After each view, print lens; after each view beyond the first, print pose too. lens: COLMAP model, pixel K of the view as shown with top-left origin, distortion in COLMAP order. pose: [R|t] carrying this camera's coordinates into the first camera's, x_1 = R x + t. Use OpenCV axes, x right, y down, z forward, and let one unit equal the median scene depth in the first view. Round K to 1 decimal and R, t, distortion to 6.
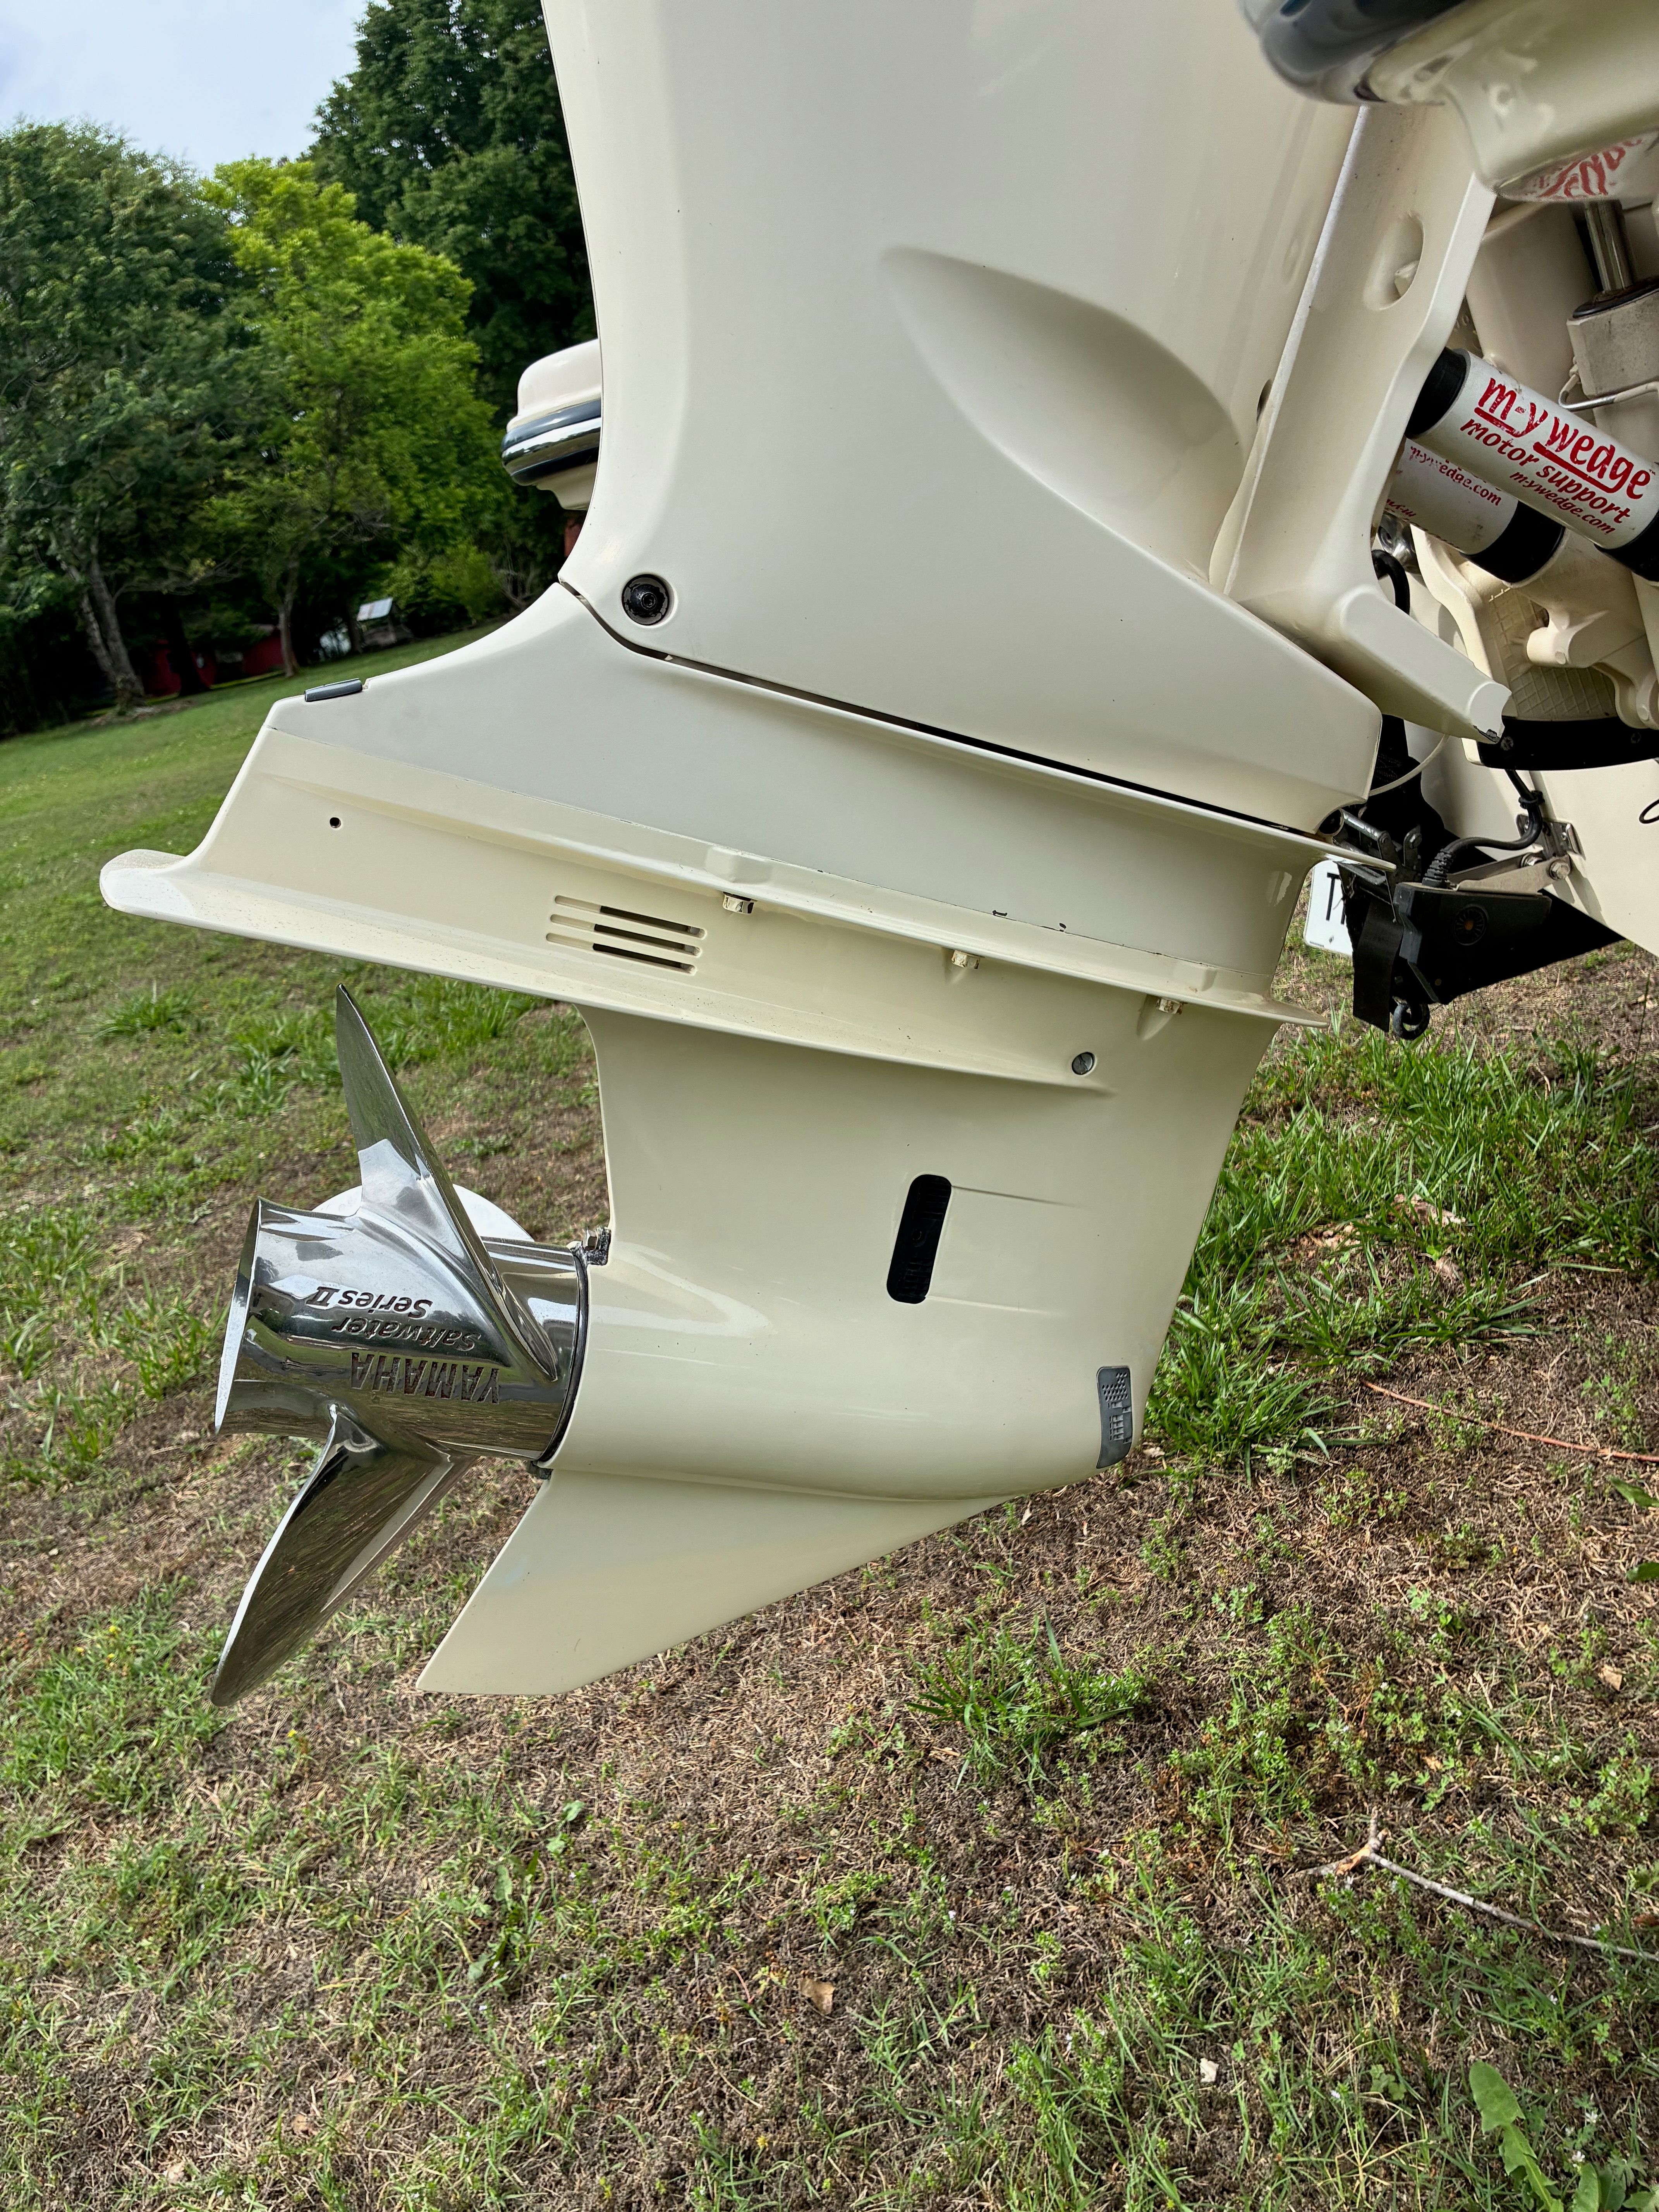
lens RADIAL K [[1642.8, 0, 835.0], [0, 1642.8, 1120.7], [0, 0, 1]] dist [0.011558, -0.038750]
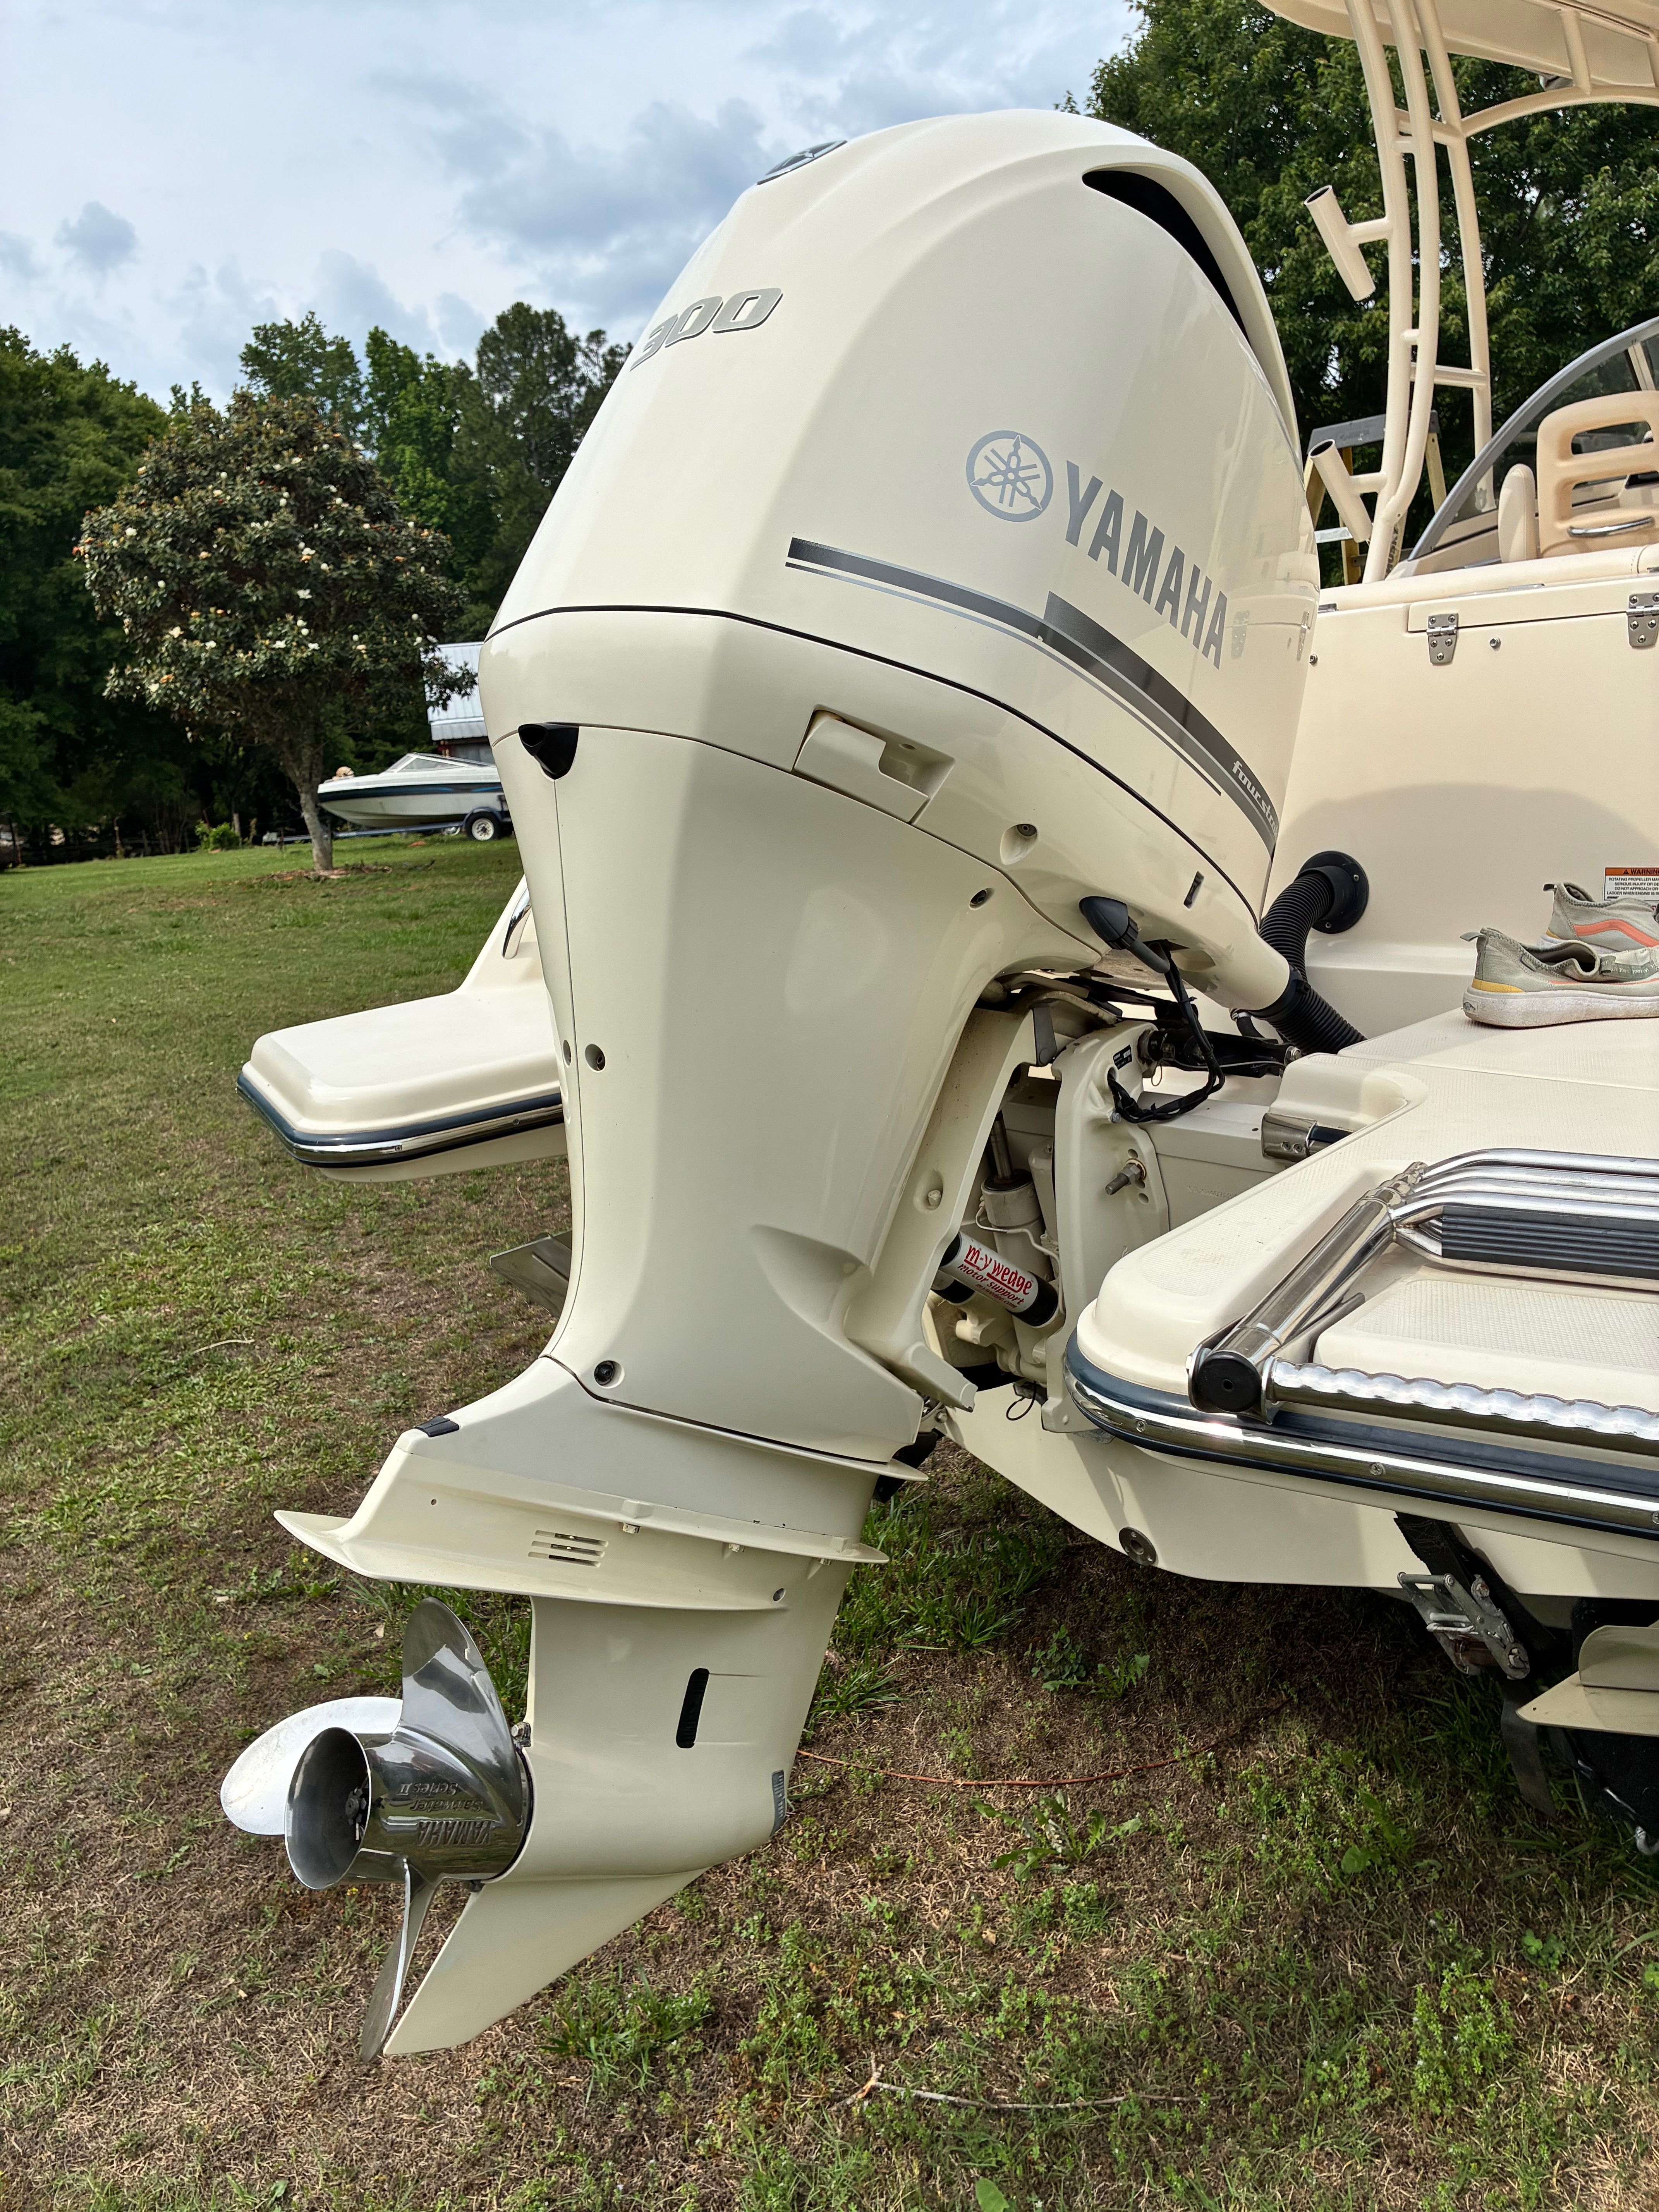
lens RADIAL K [[1642.8, 0, 829.5], [0, 1642.8, 1091.8], [0, 0, 1]] dist [0.011558, -0.038750]
pose [[0.891188, 0.061891, 0.449392, -0.431339], [0.036433, 0.977684, -0.206900, -0.133802], [-0.452168, 0.200759, 0.869045, -0.467582]]
